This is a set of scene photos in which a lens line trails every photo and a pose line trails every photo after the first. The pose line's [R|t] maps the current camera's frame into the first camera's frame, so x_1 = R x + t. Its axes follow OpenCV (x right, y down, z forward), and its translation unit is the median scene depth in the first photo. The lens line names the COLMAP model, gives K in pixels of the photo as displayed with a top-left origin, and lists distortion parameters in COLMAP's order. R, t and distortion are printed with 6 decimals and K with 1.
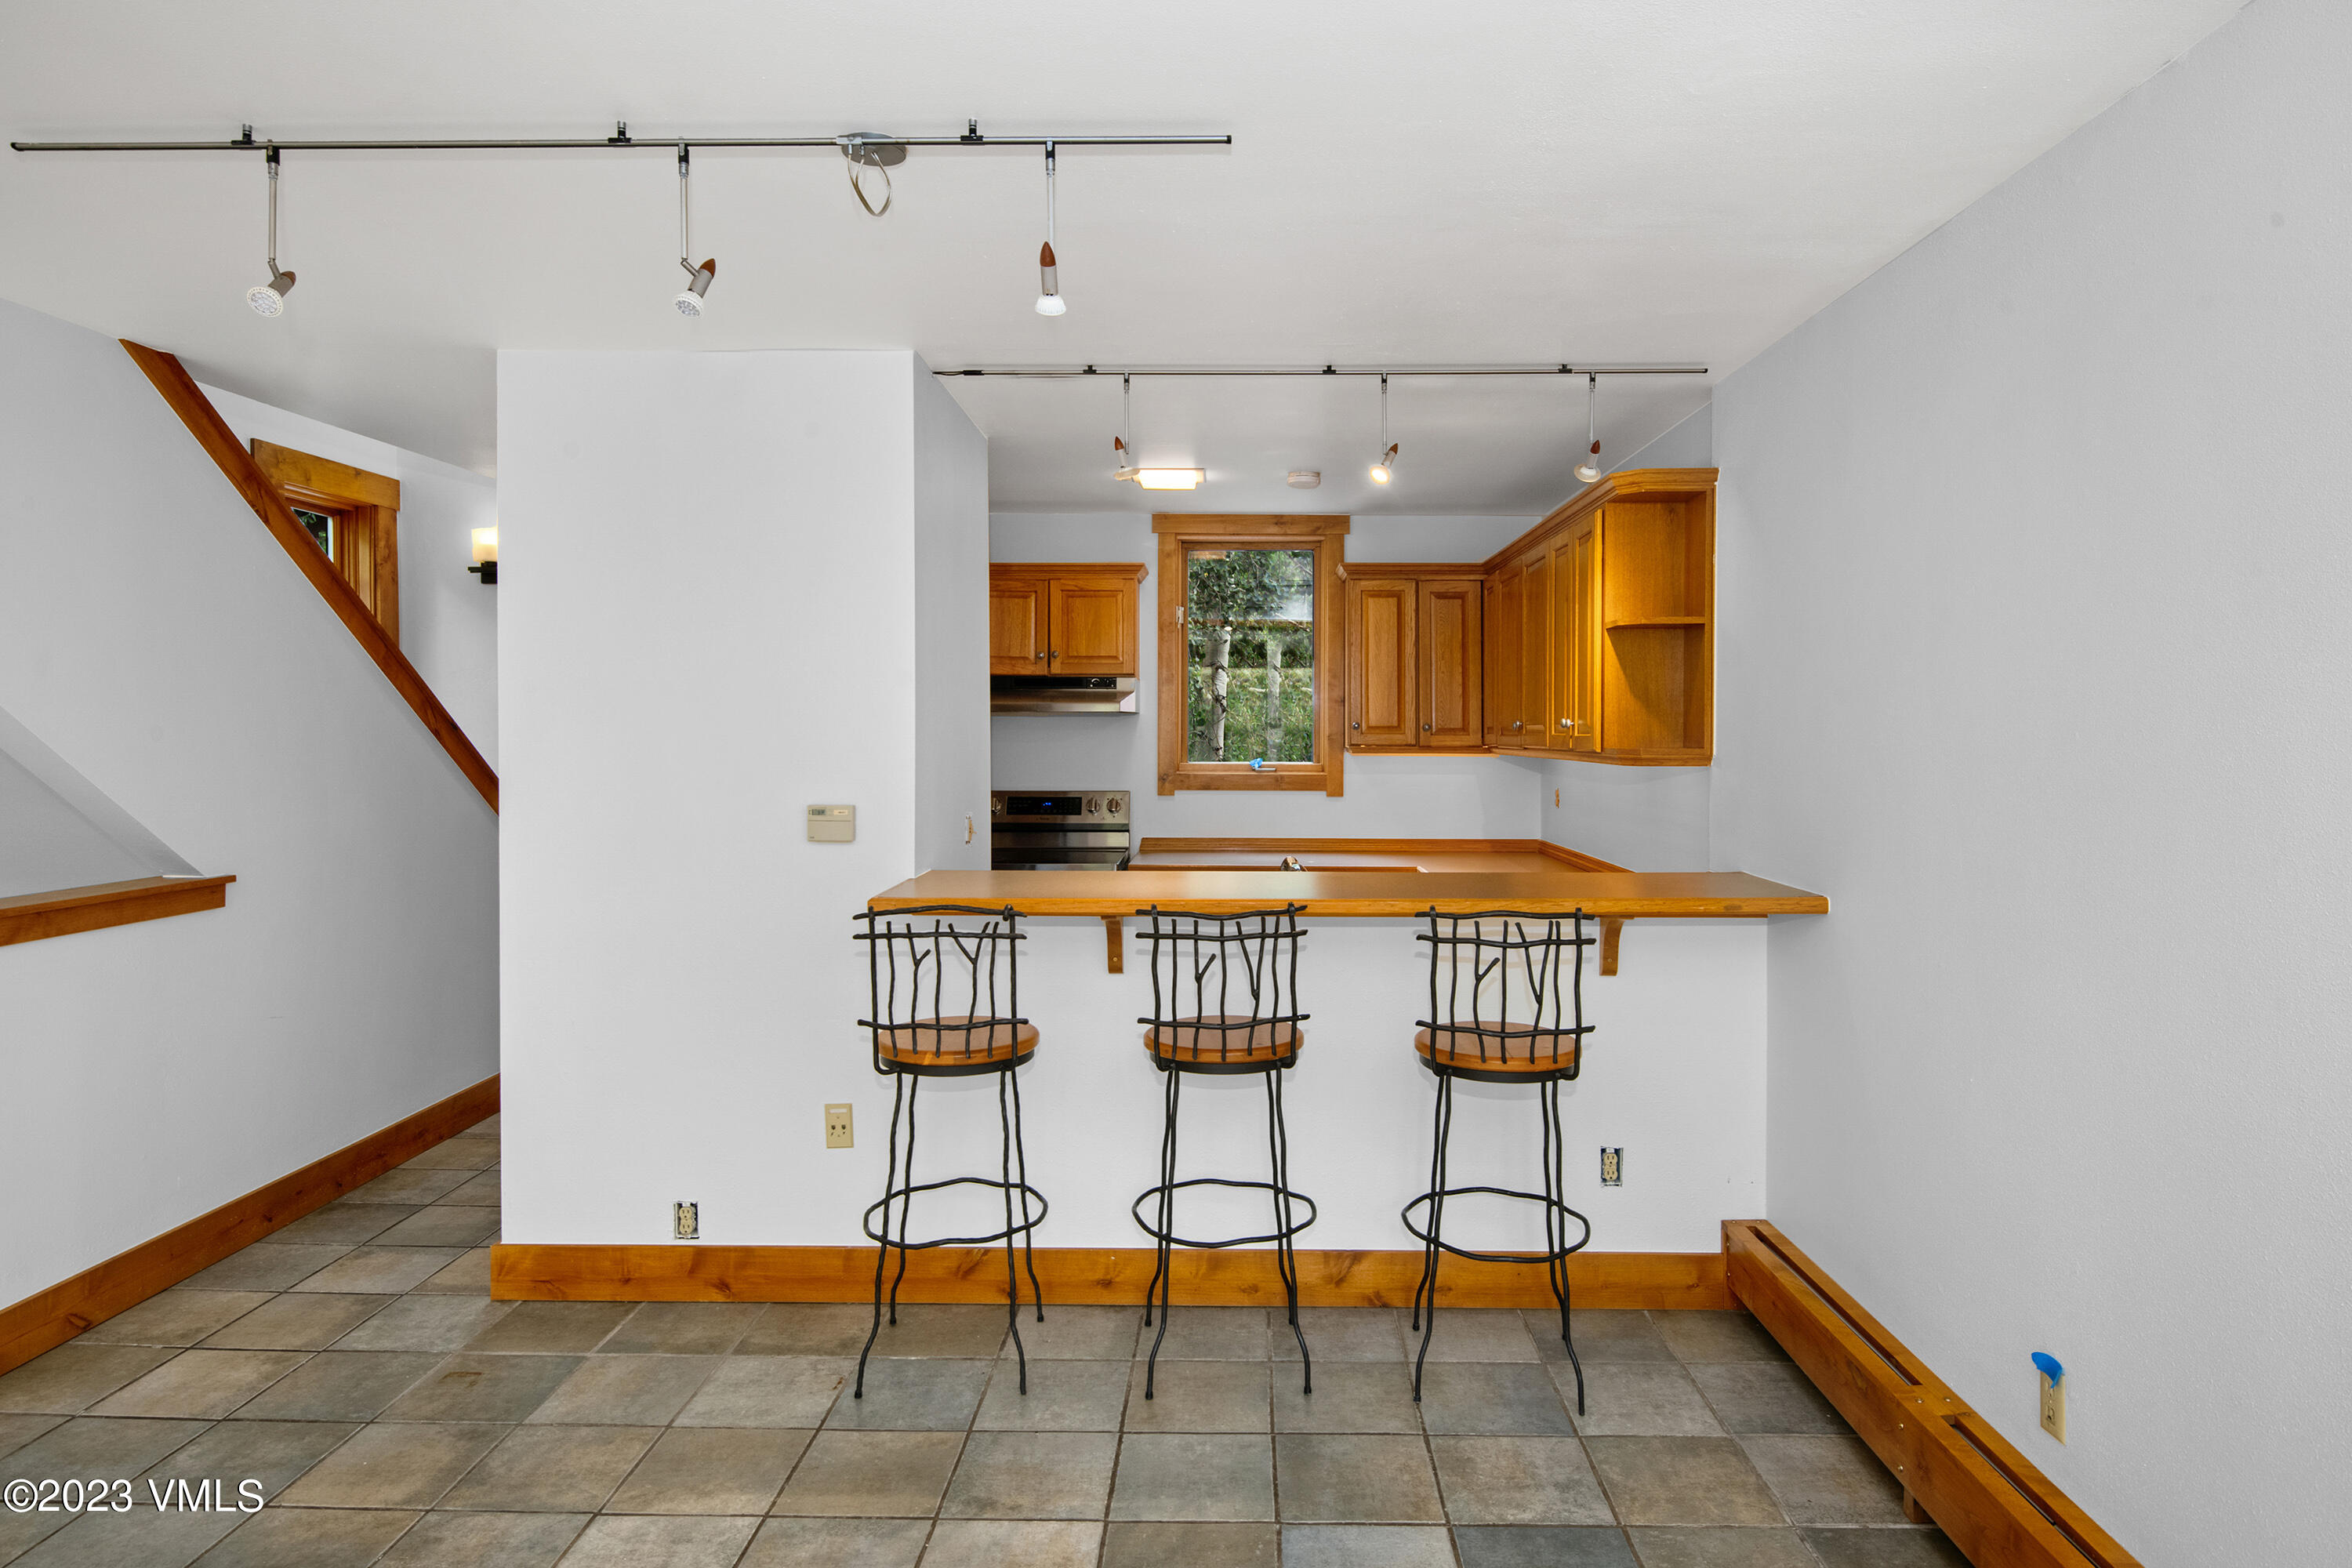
lens RADIAL K [[1344.8, 0, 1244.3], [0, 1344.8, 735.1], [0, 0, 1]] dist [0.000142, -0.012961]
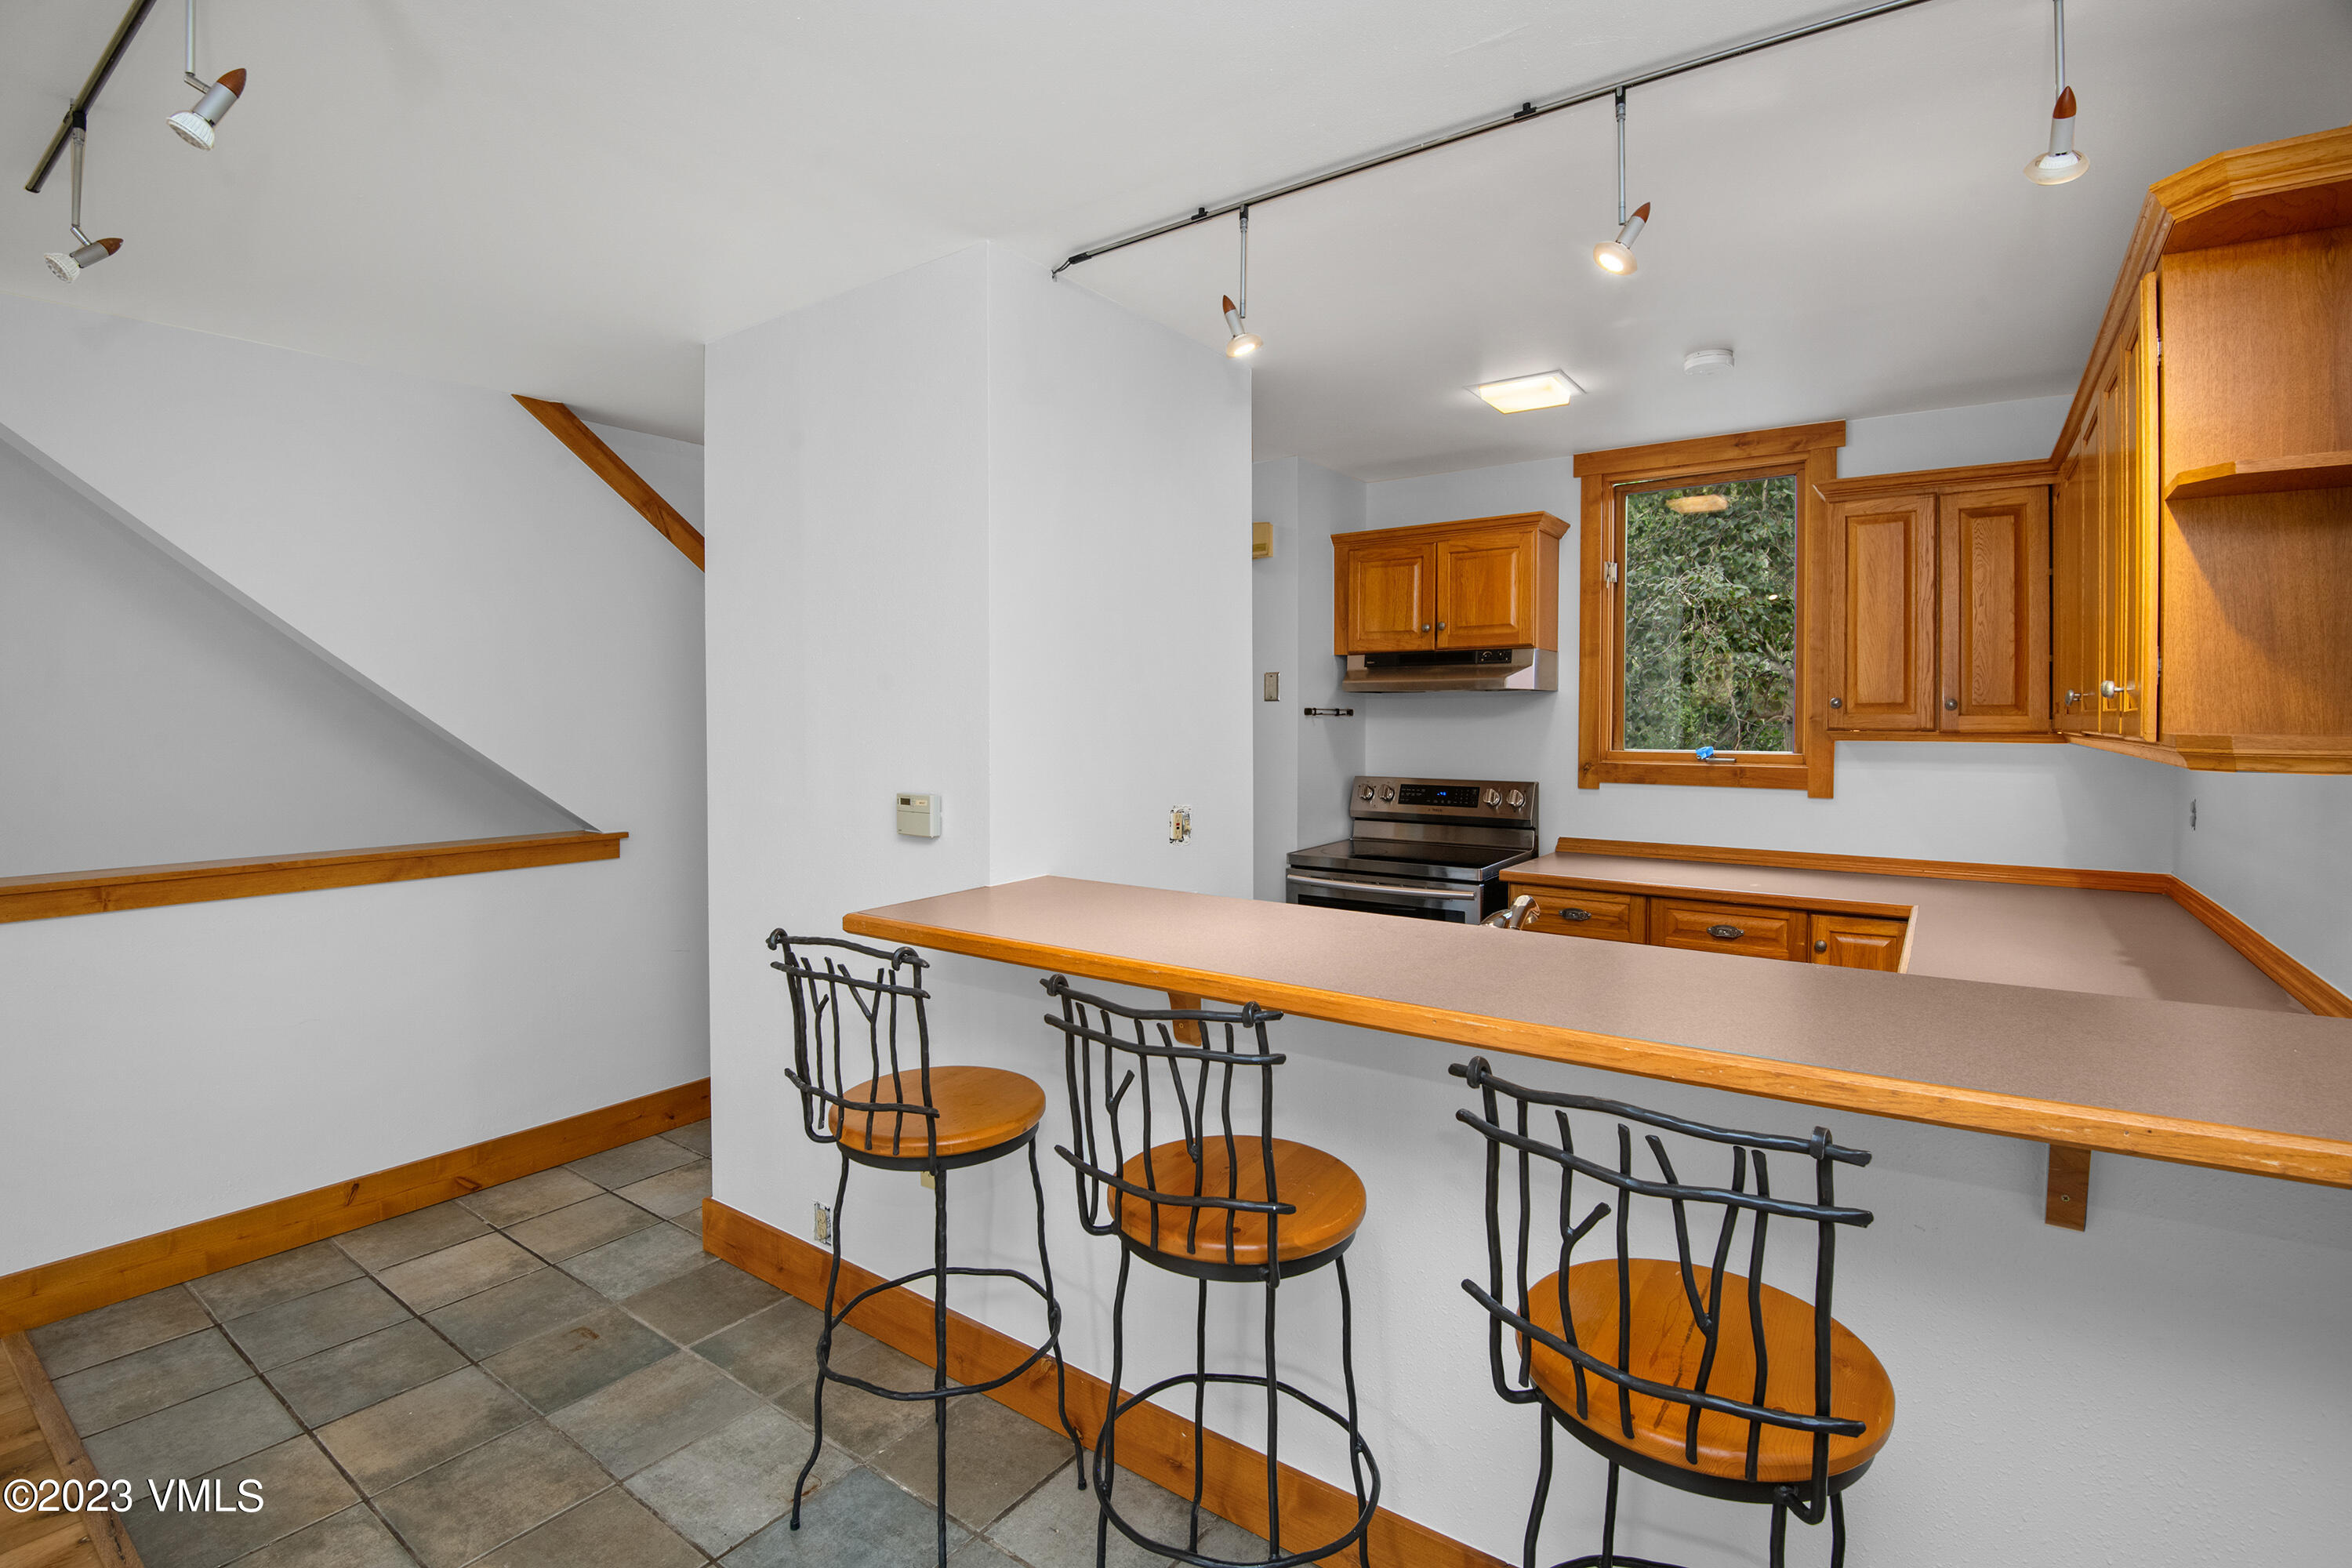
lens RADIAL K [[1091.1, 0, 1175.1], [0, 1091.1, 743.7], [0, 0, 1]] dist [-0.001095, -0.024560]
pose [[0.809601, 0.012018, -0.586858, 0.236124], [0.000032, 0.999789, 0.020519, 0.005145], [0.586981, -0.016631, 0.809430, 0.528257]]
